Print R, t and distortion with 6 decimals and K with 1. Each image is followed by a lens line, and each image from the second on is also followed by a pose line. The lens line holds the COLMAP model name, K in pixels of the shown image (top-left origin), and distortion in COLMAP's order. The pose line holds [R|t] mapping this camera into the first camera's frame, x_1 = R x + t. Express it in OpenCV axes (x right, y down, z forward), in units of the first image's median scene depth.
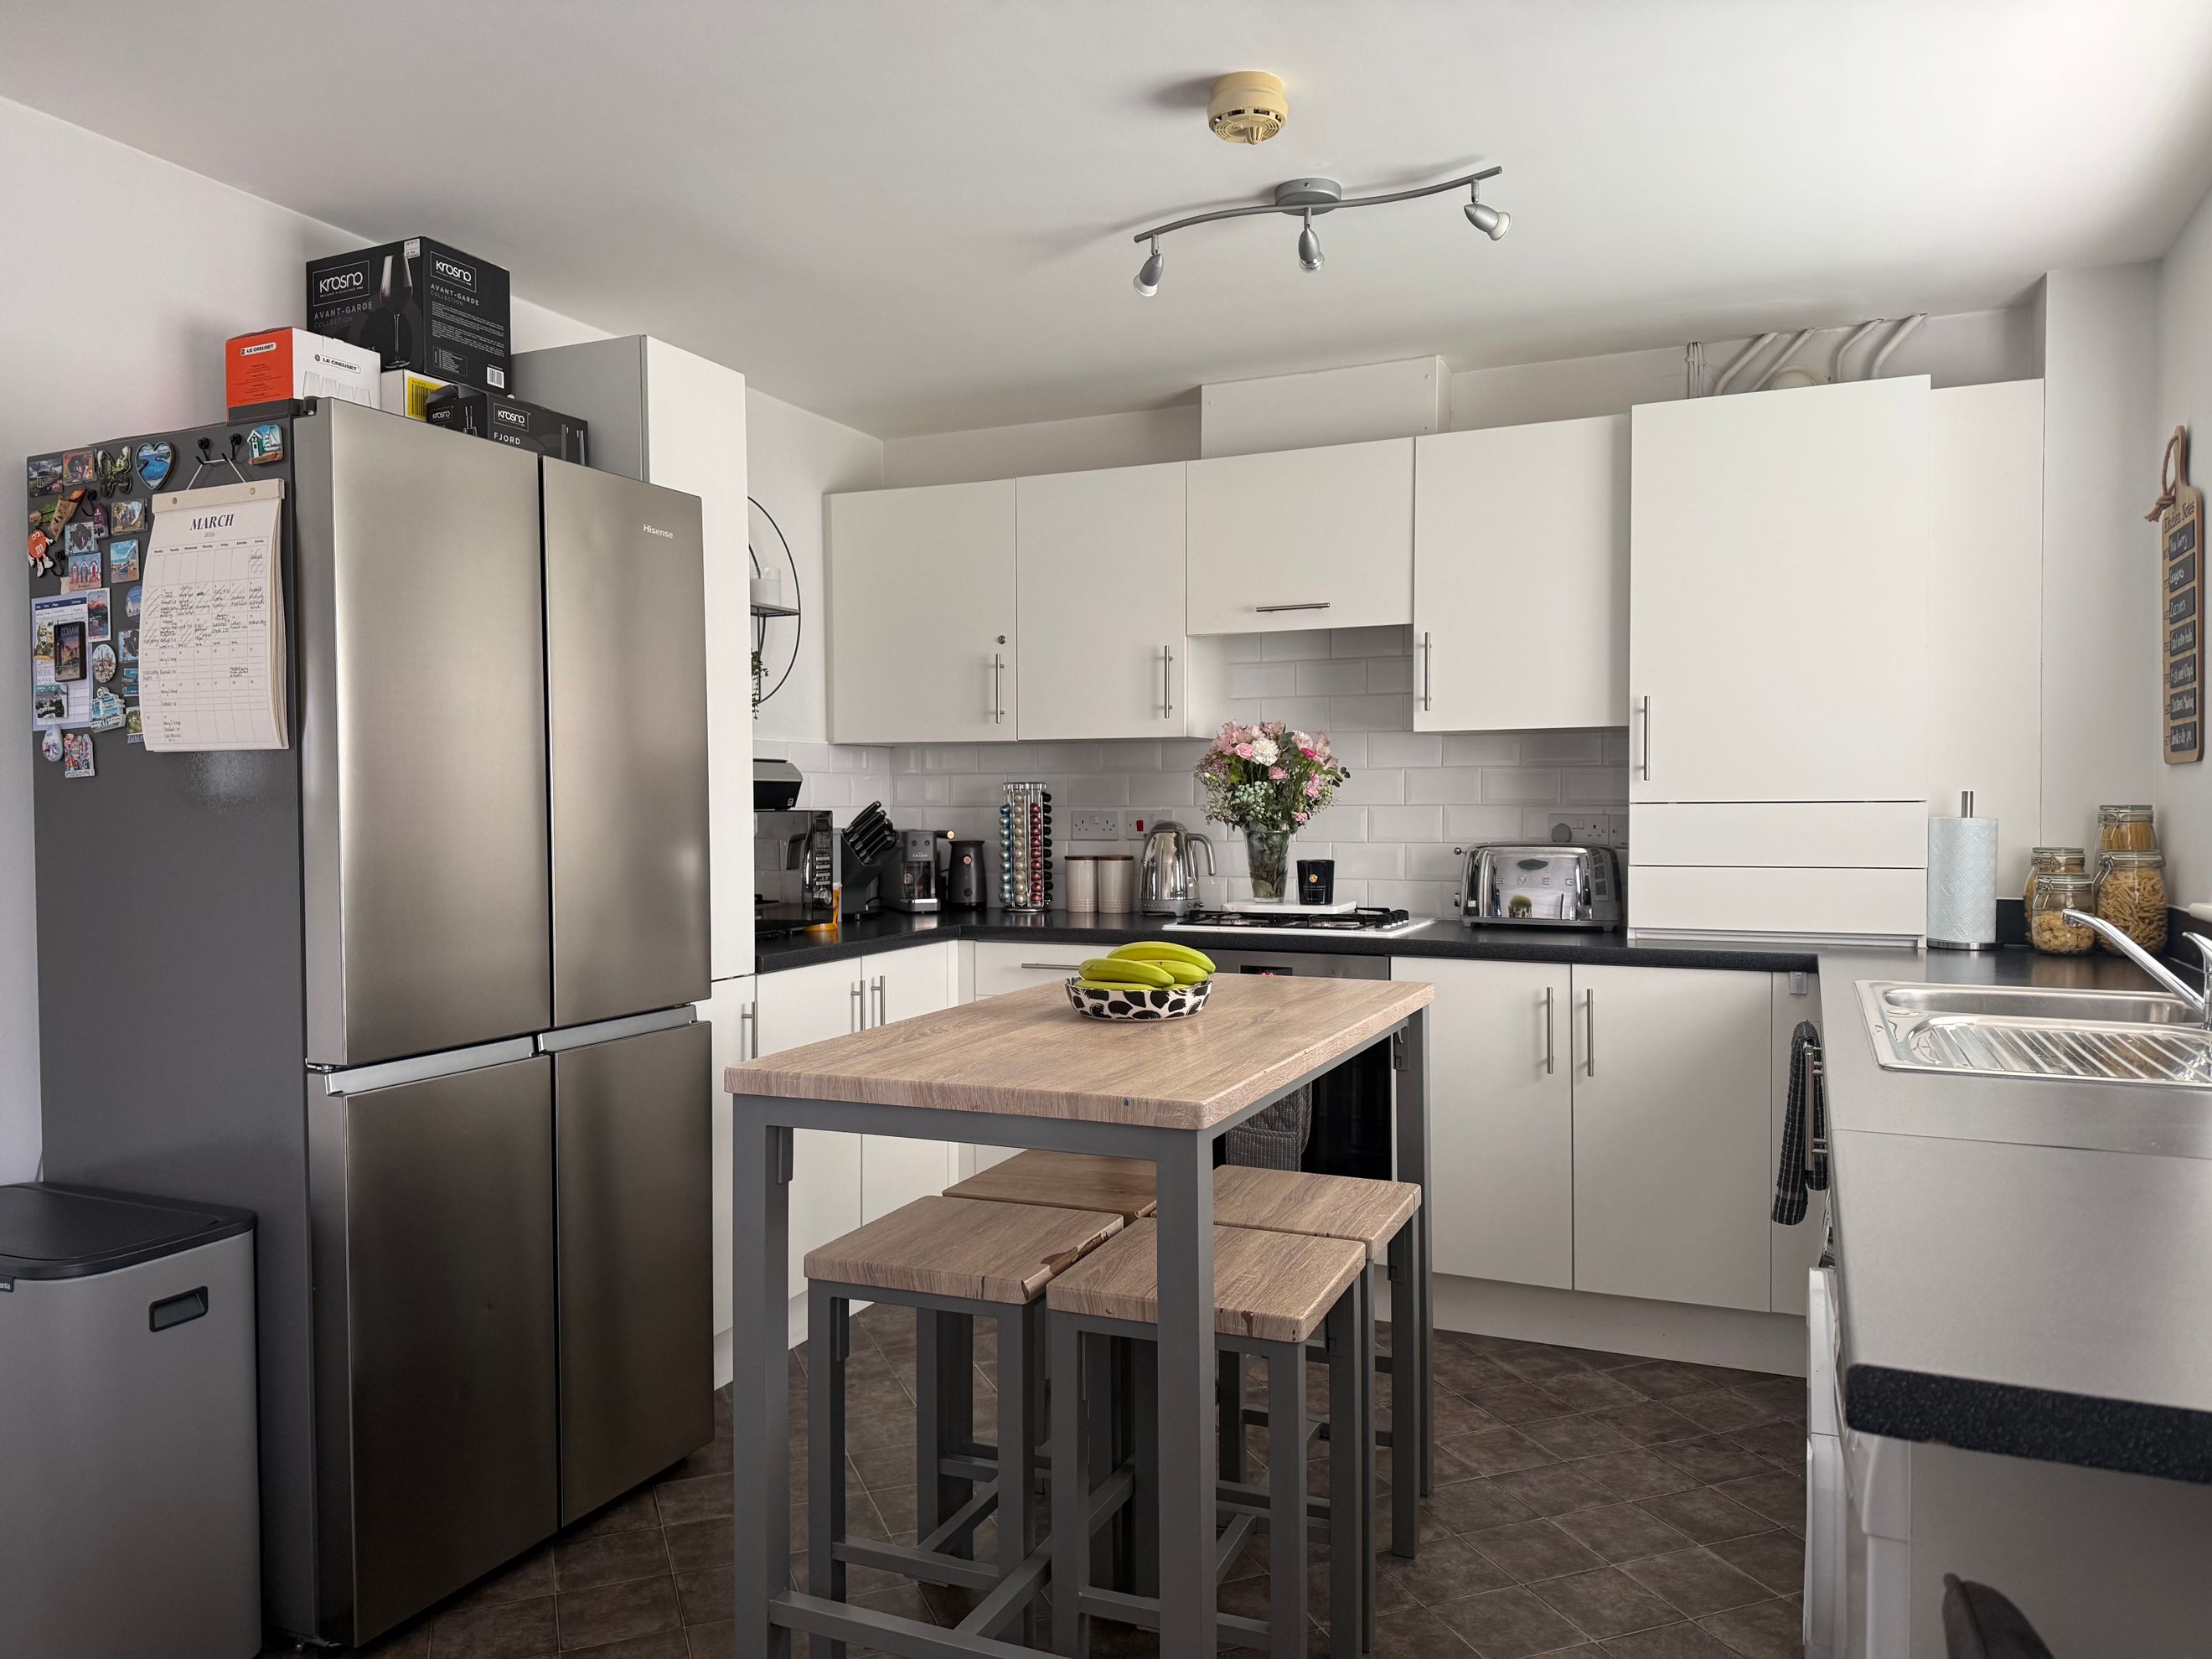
lens RADIAL K [[1535.0, 0, 1100.2], [0, 1535.0, 835.4], [0, 0, 1]] dist [0.039295, -0.053076]
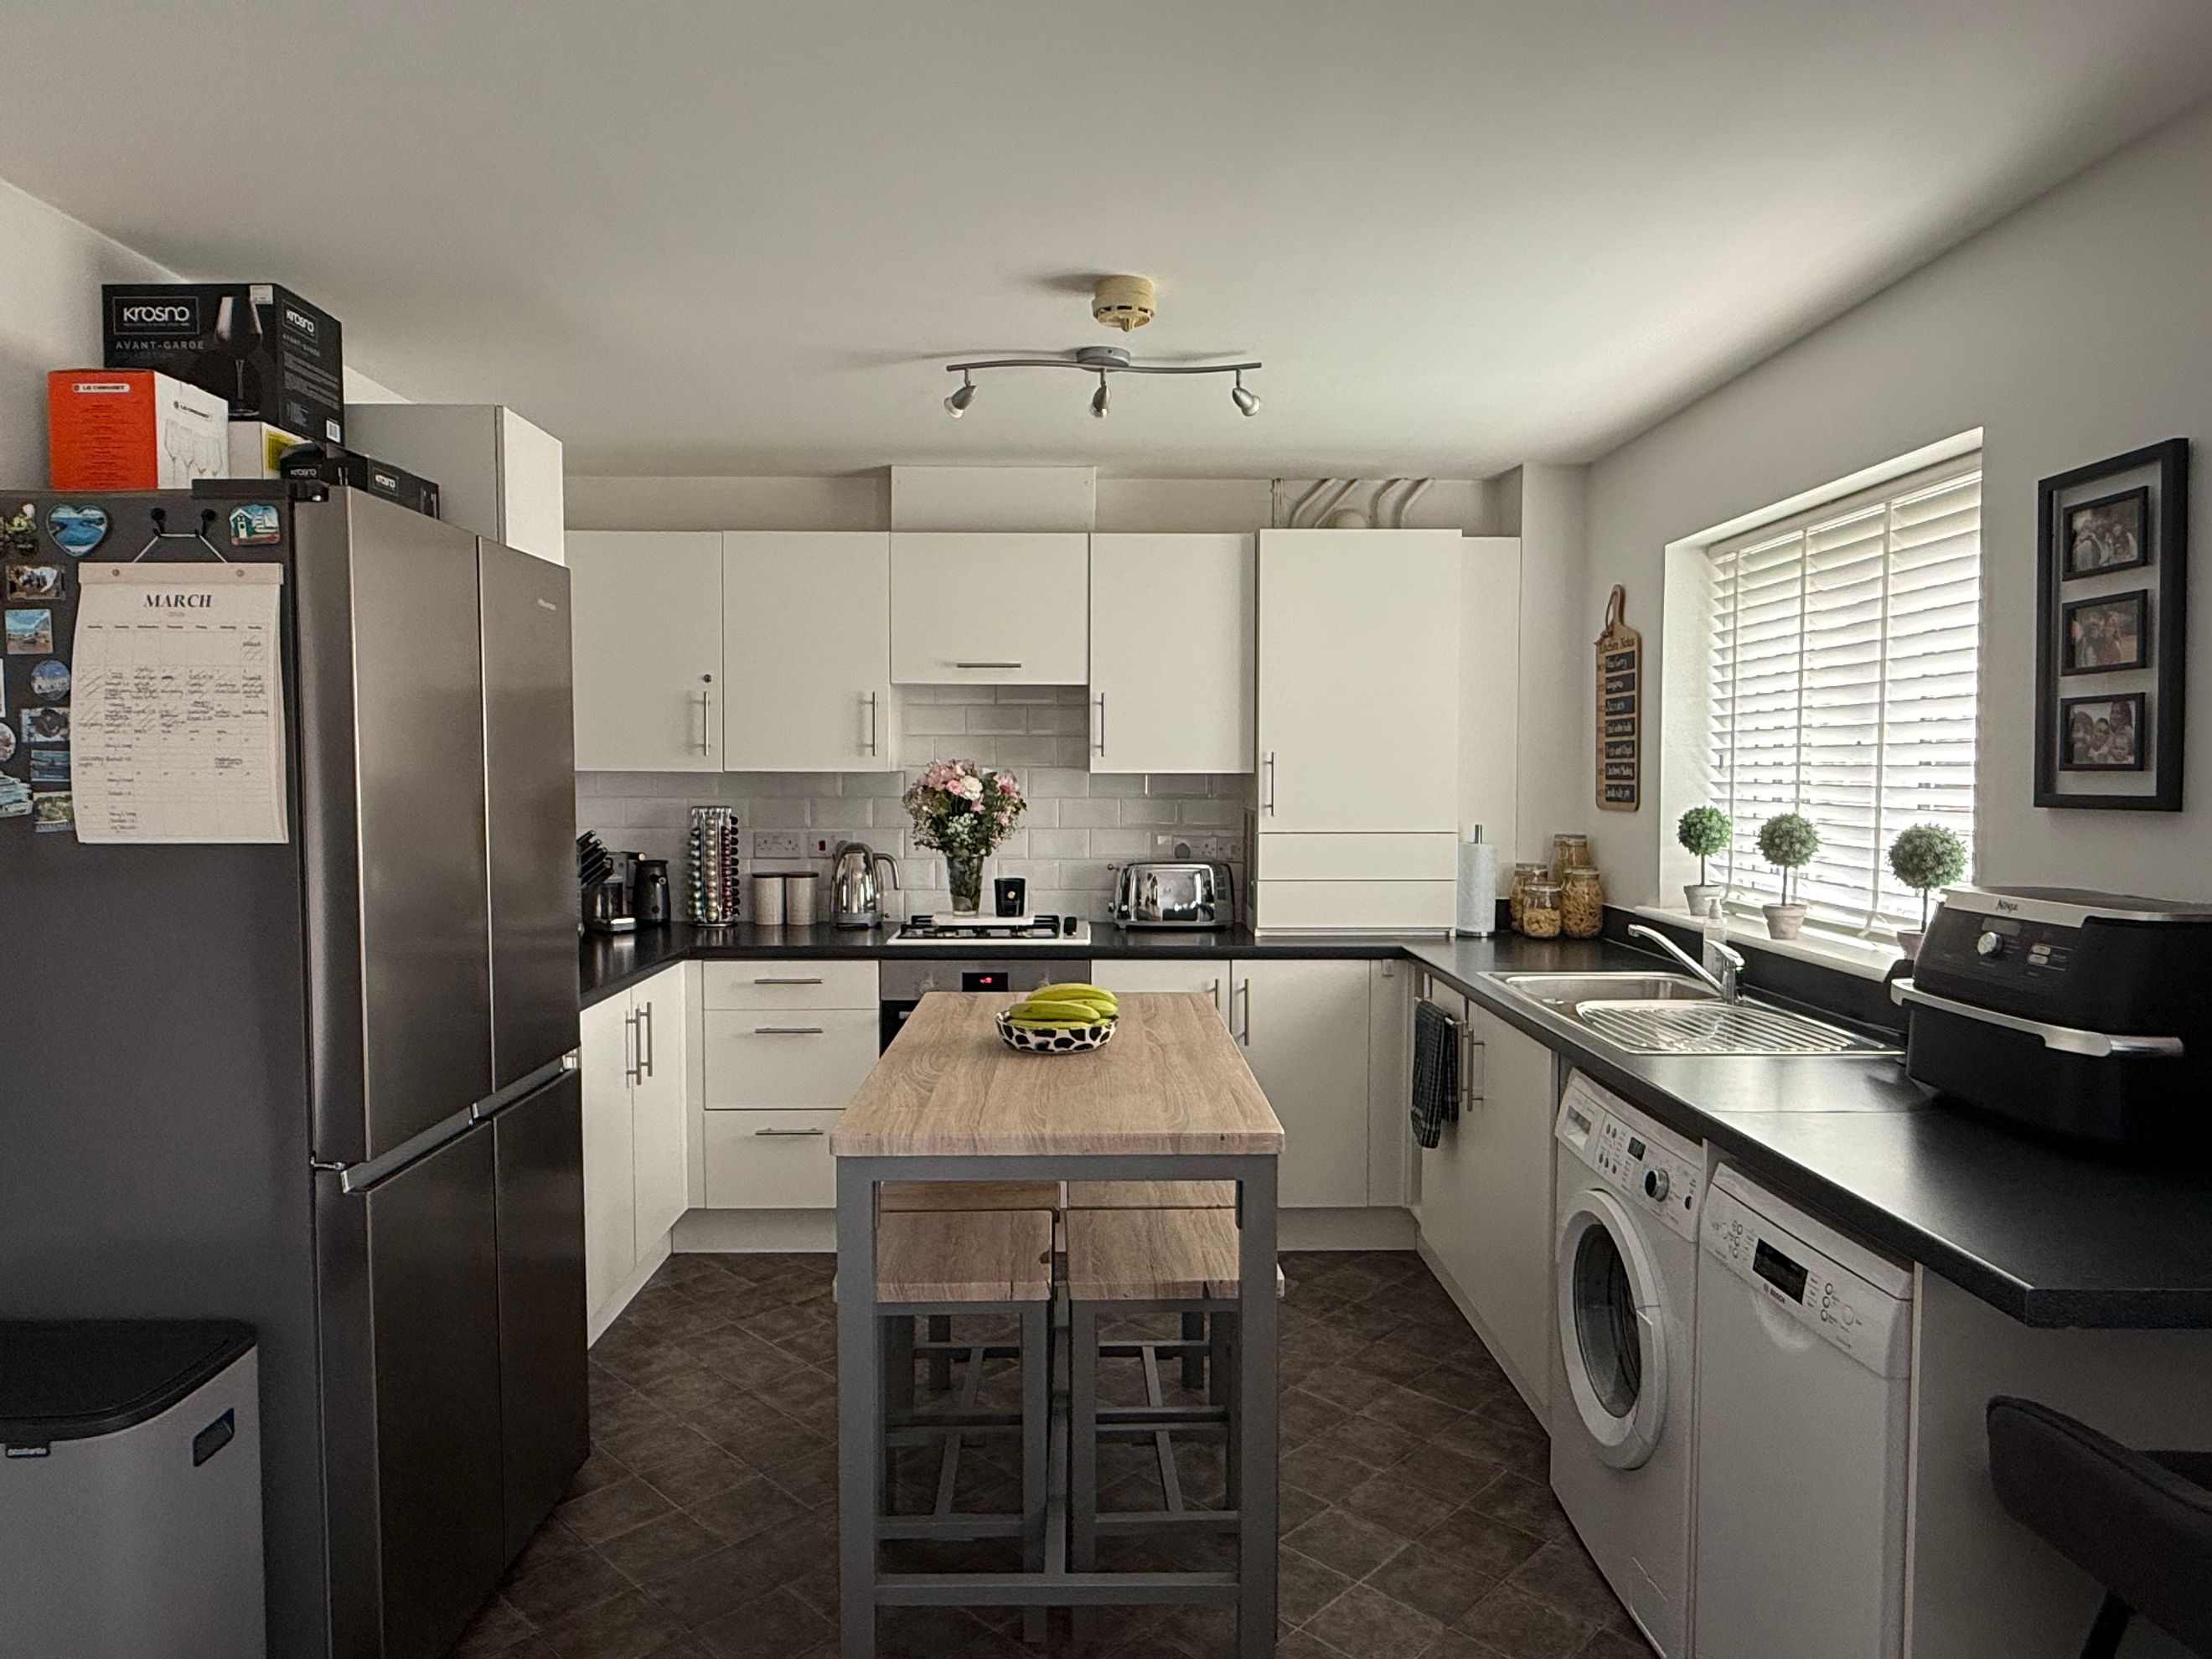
lens RADIAL K [[1352.9, 0, 1101.9], [0, 1352.9, 826.7], [0, 0, 1]] dist [-0.022655, 0.004019]
pose [[0.908383, -0.012088, 0.417965, -0.300919], [0.003912, 0.999784, 0.020412, -0.059223], [-0.418121, -0.016907, 0.908234, 0.018123]]
